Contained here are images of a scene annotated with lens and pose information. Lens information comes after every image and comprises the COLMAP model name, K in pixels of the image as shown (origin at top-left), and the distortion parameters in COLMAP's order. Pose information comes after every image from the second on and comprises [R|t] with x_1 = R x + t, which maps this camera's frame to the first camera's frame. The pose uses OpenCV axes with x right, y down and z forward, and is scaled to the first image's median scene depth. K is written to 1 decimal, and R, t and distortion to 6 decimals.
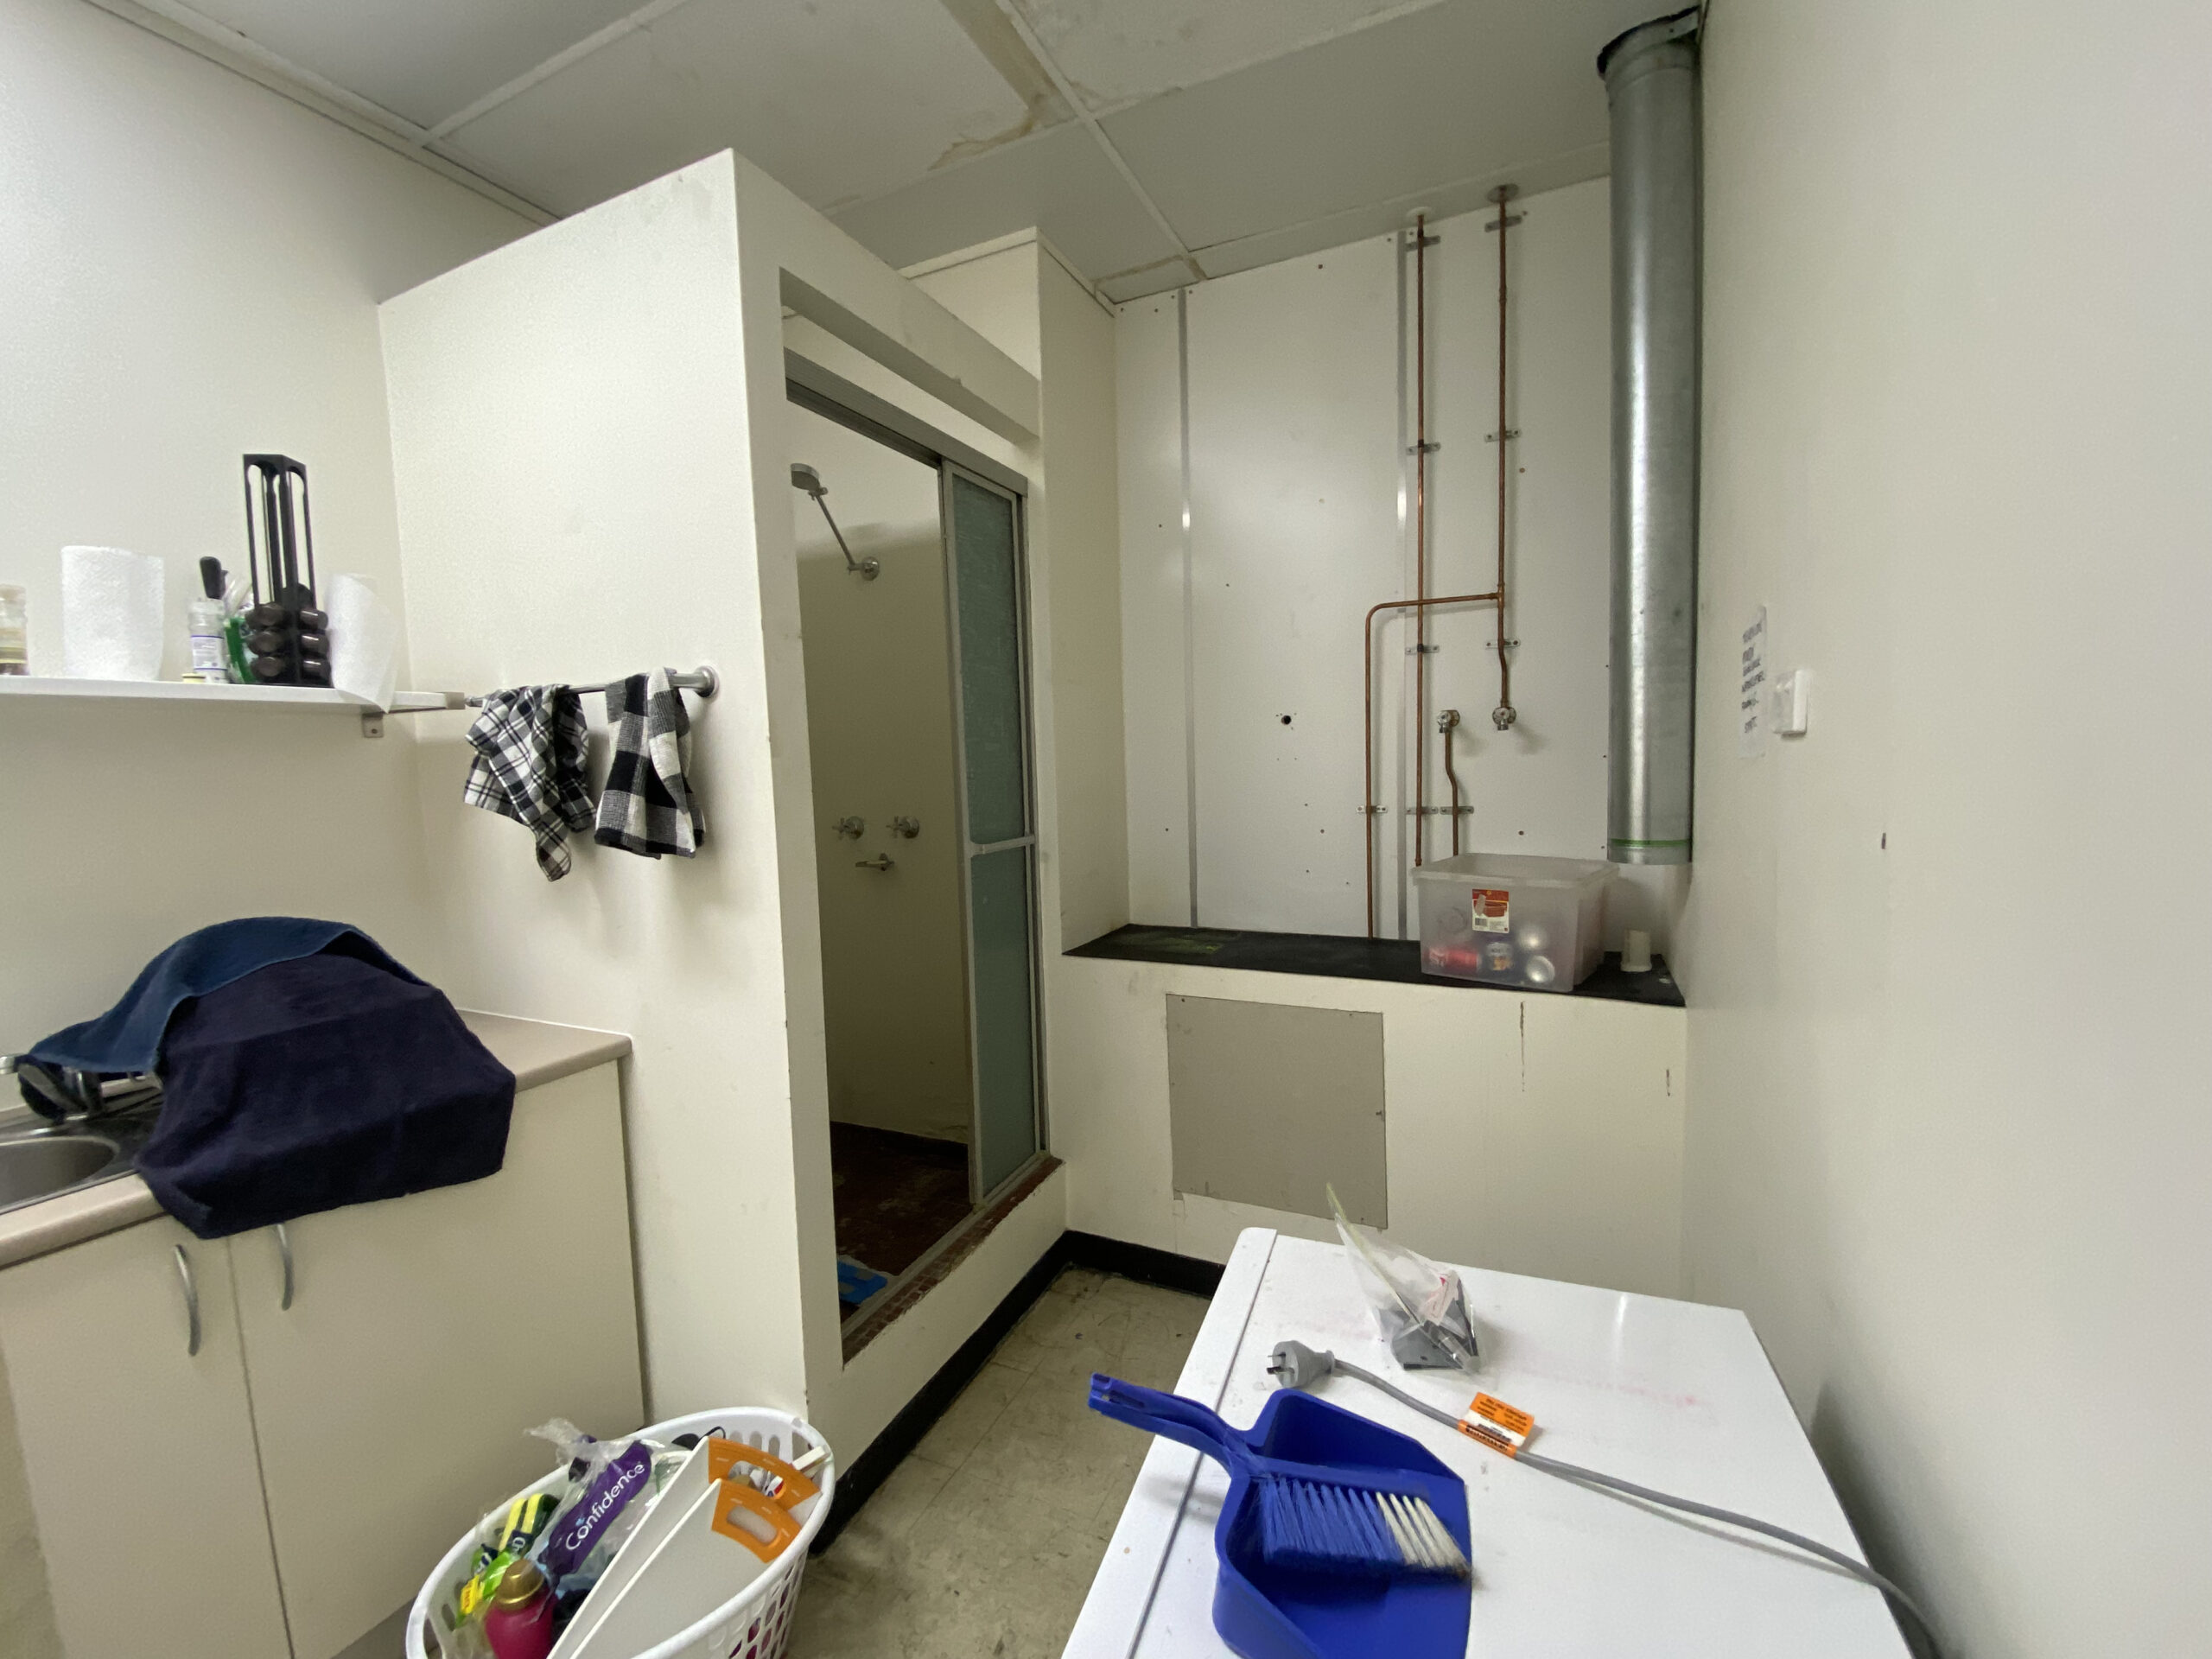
lens RADIAL K [[898.0, 0, 1101.5], [0, 898.0, 822.2], [0, 0, 1]] dist [0.000825, 0.000014]
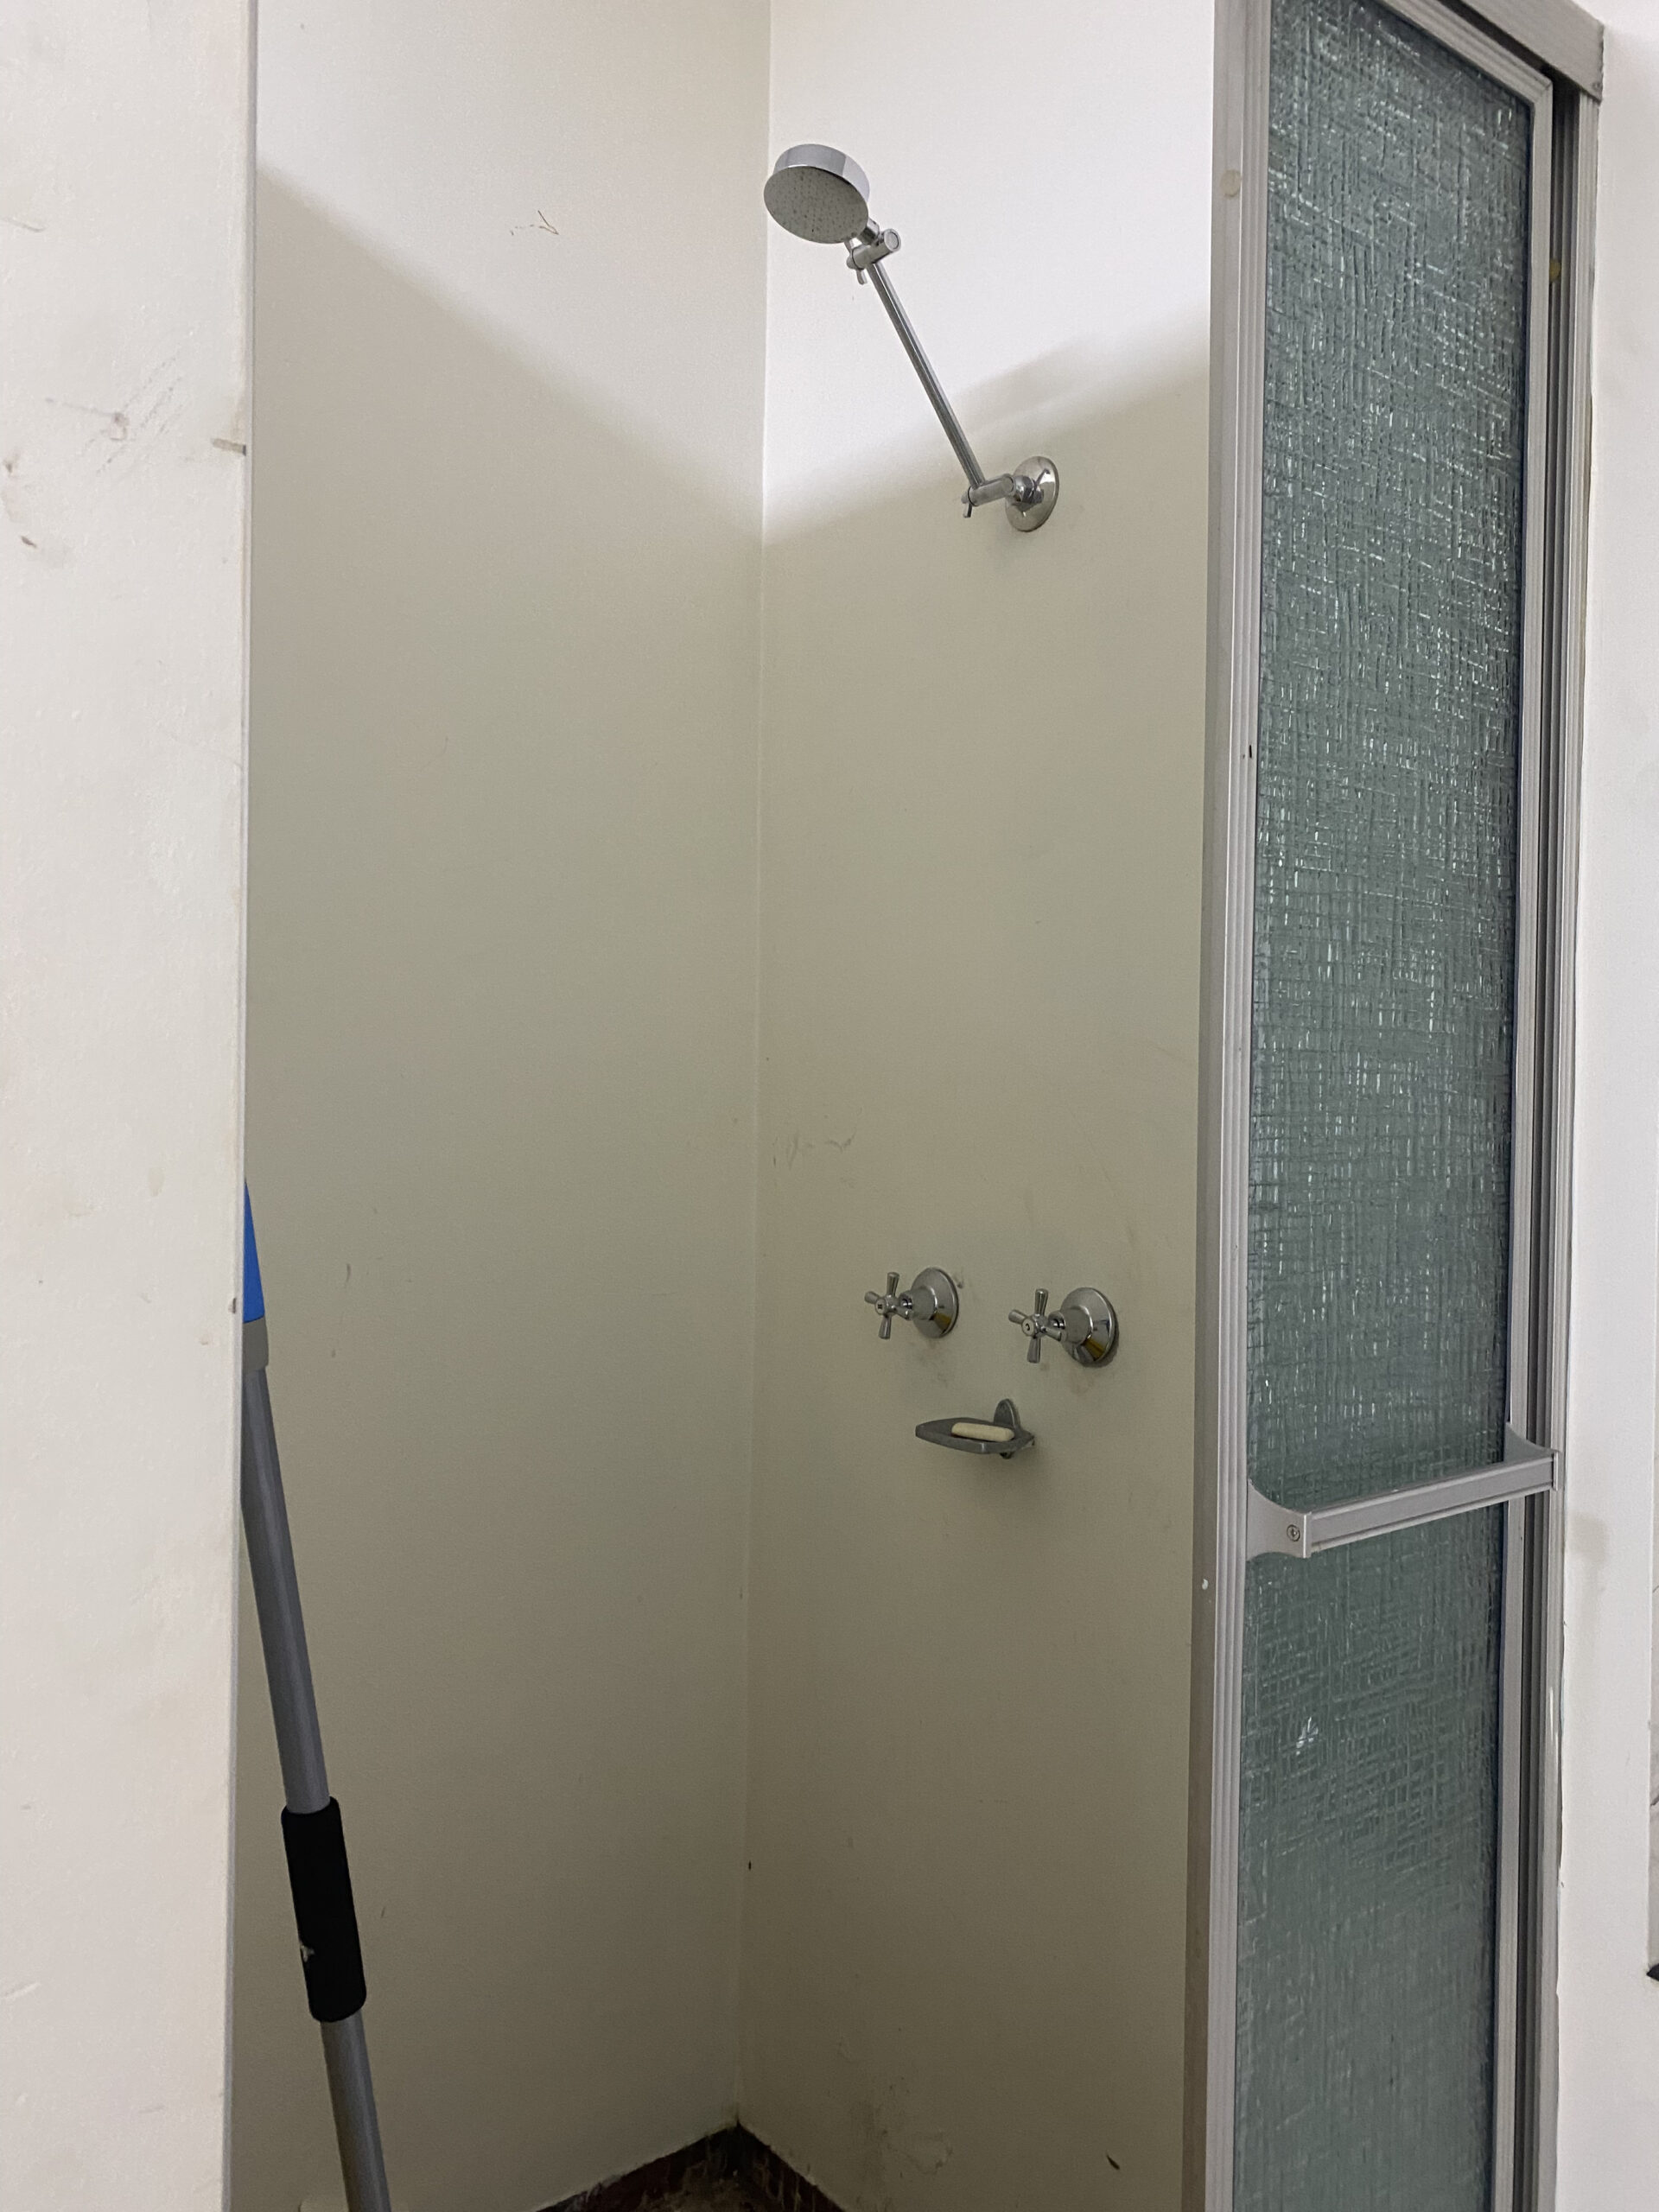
lens RADIAL K [[1688.3, 0, 826.5], [0, 1688.3, 1105.3], [0, 0, 1]] dist [0.015836, 0.002282]
pose [[0.890256, 0.049882, -0.452720, -0.045604], [-0.072654, 0.996810, -0.033040, -0.047274], [0.449628, 0.062306, 0.891040, 0.498883]]
